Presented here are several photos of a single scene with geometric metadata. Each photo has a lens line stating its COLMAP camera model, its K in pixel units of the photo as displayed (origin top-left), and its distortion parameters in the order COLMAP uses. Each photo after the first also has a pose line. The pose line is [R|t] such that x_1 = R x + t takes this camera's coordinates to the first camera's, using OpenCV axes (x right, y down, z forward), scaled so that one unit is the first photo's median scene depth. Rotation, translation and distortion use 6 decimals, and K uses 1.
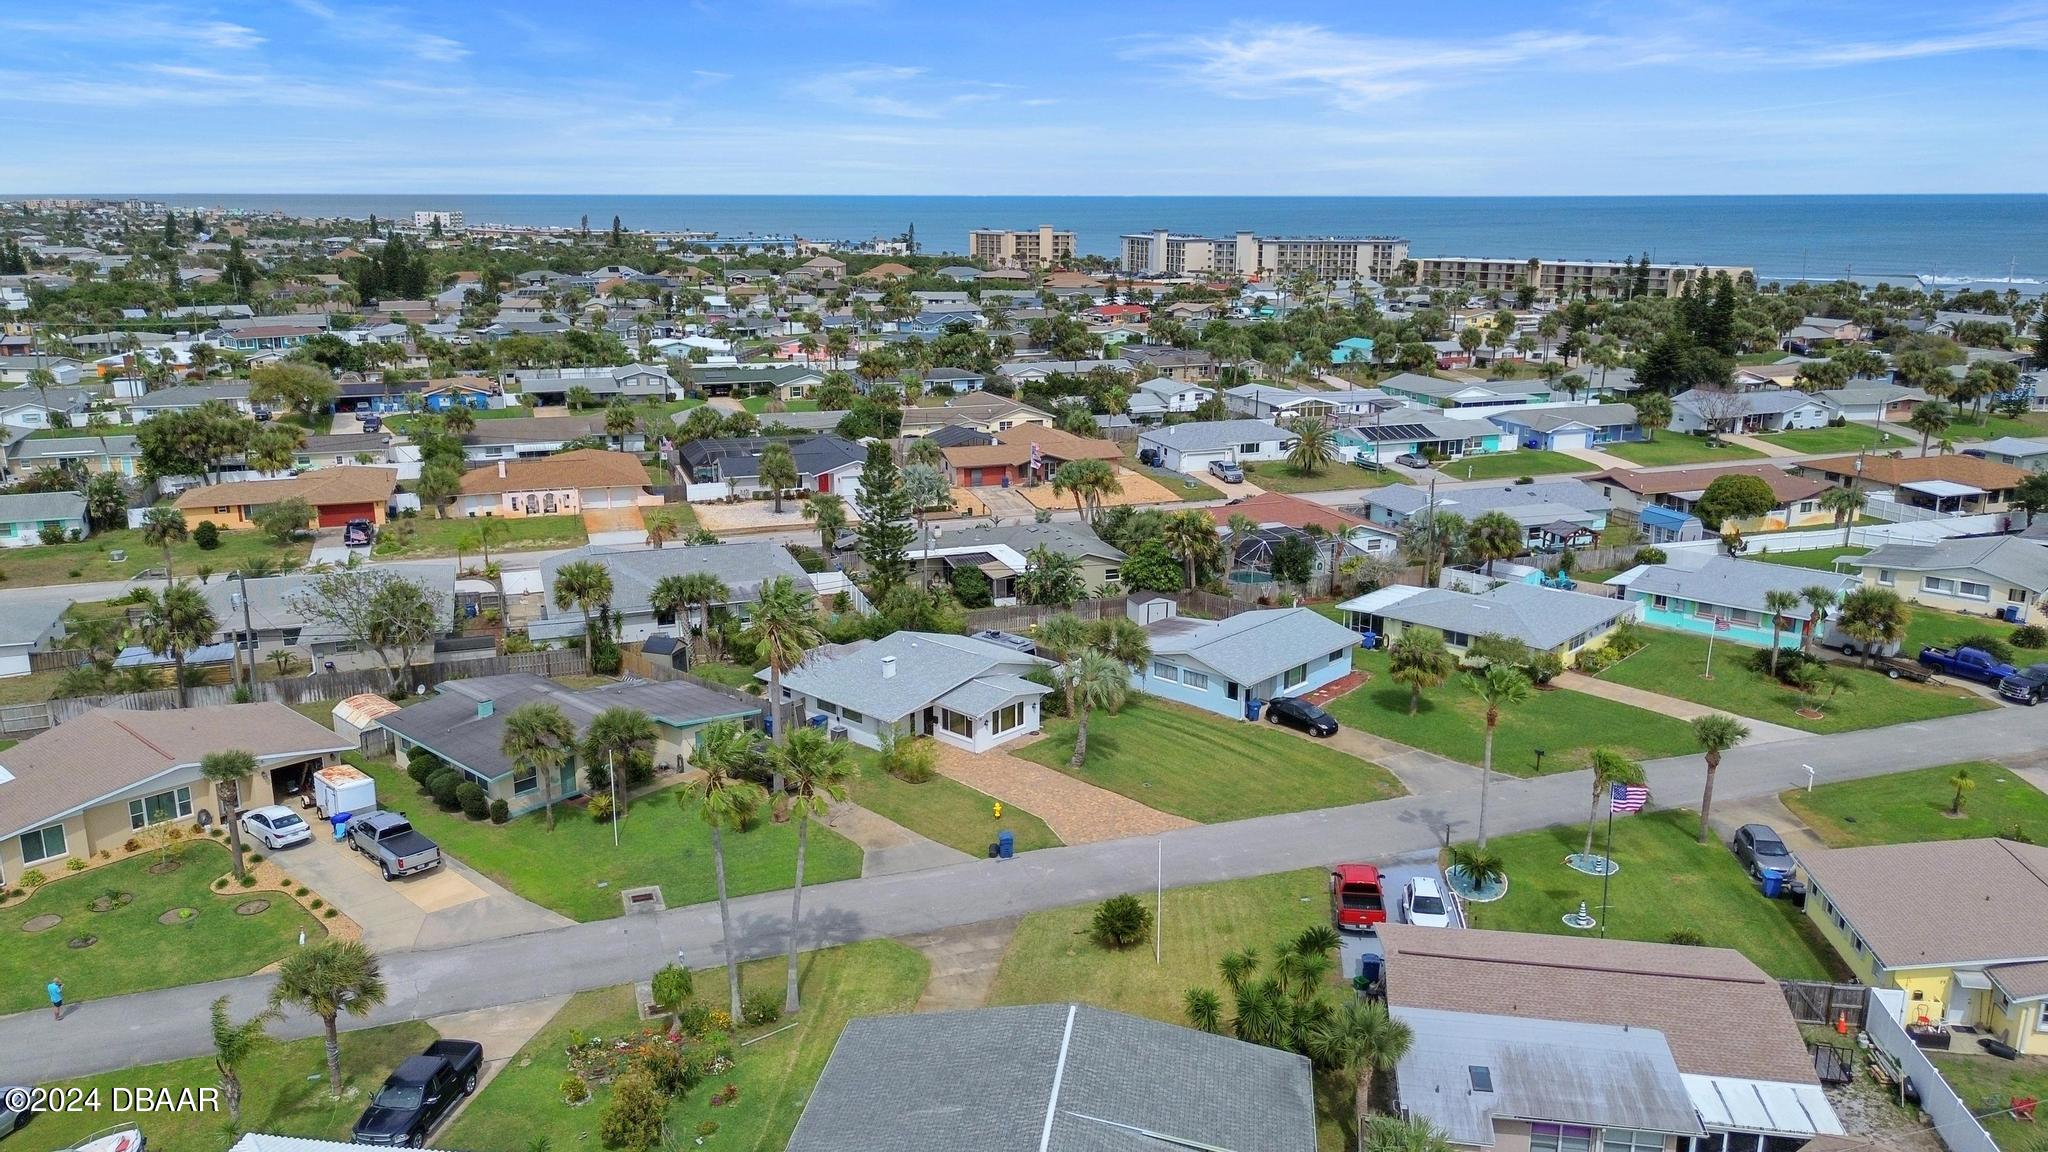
lens RADIAL K [[1506.3, 0, 1021.1], [0, 1506.3, 569.2], [0, 0, 1]] dist [0.080316, -0.082593]
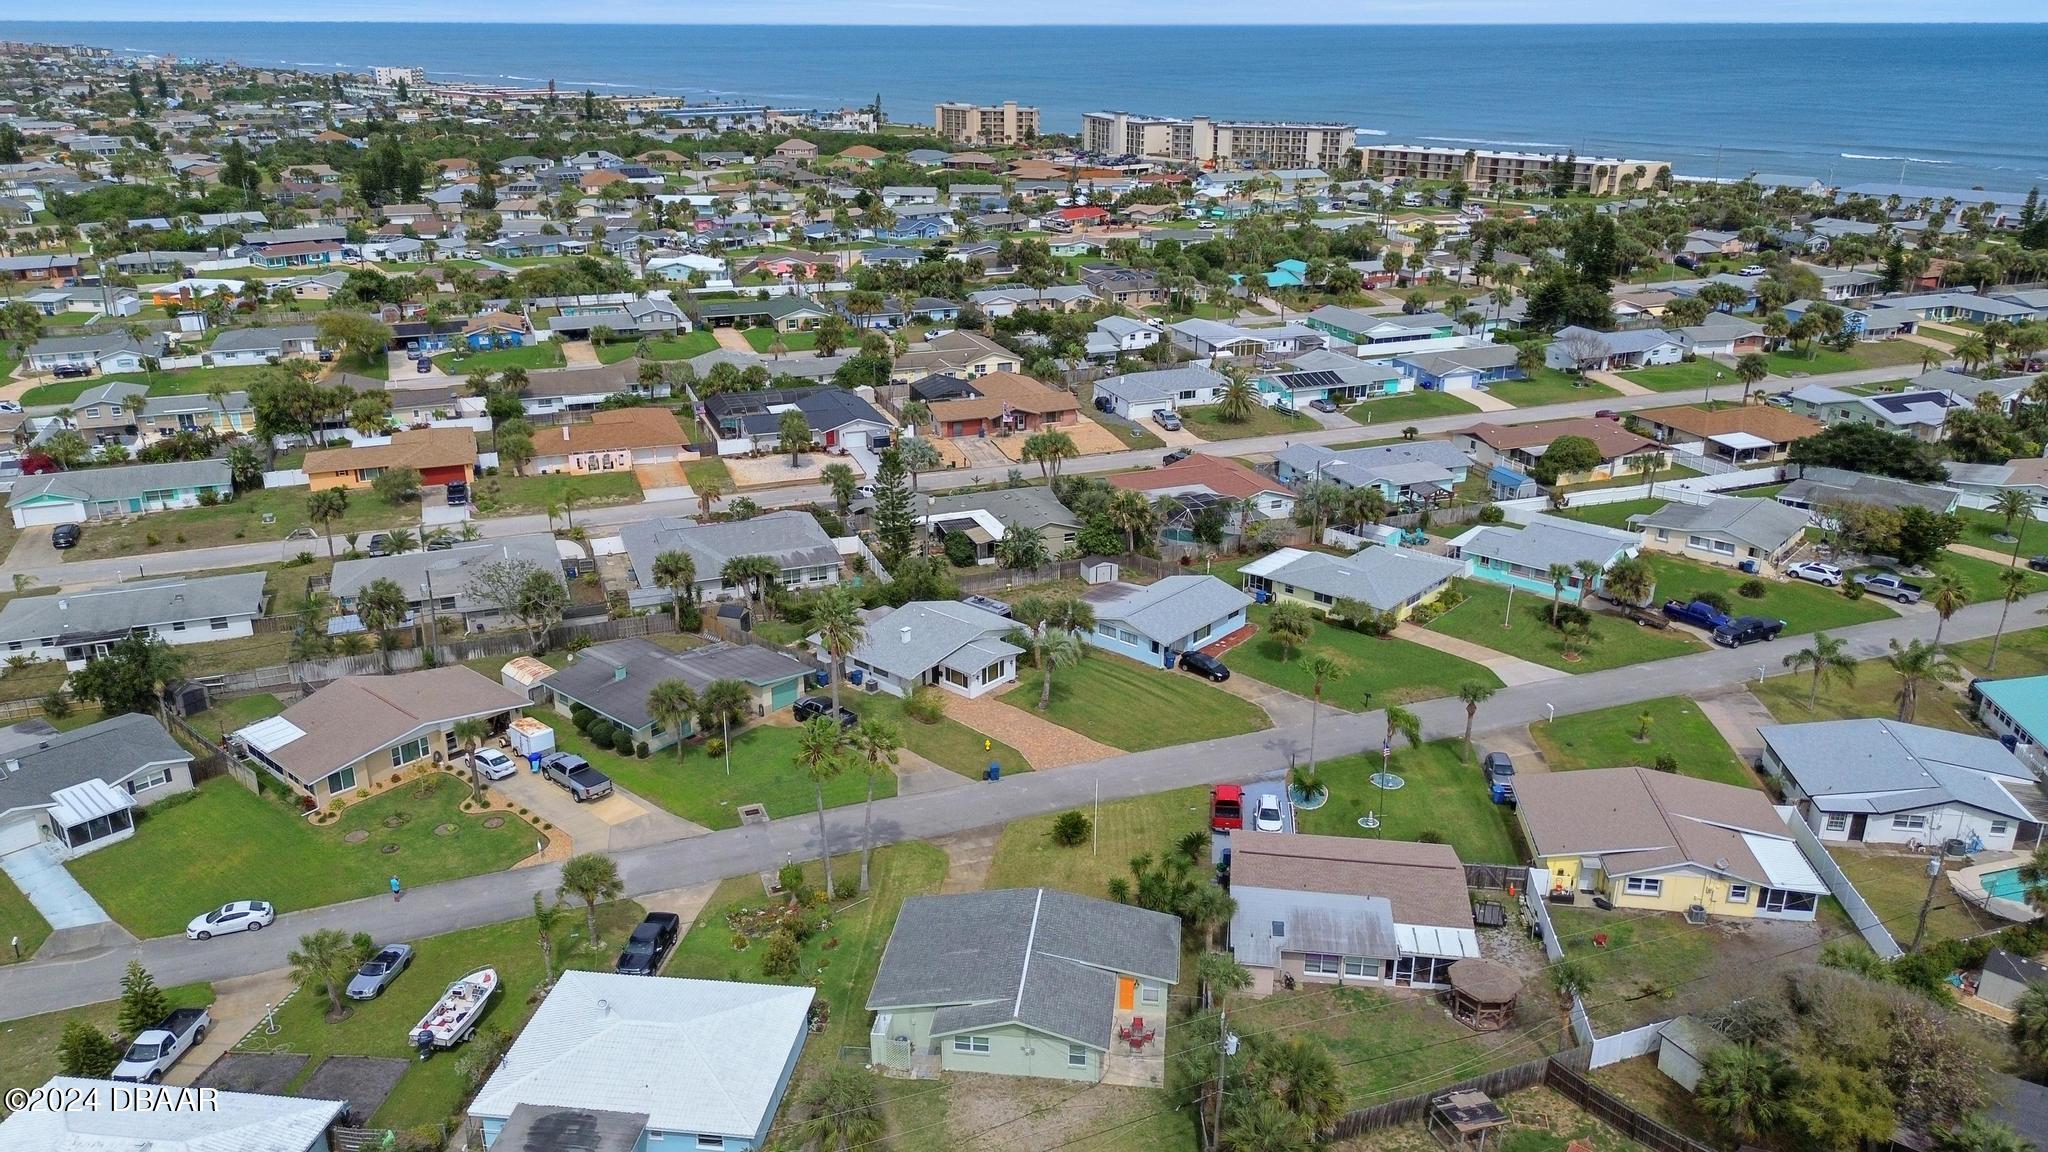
lens RADIAL K [[1506.3, 0, 1013.7], [0, 1506.3, 557.6], [0, 0, 1]] dist [0.080316, -0.082593]
pose [[0.999804, -0.010324, 0.016872, -0.008794], [0.008583, 0.994928, 0.100218, -0.108424], [-0.017821, -0.100054, 0.994822, -0.276784]]
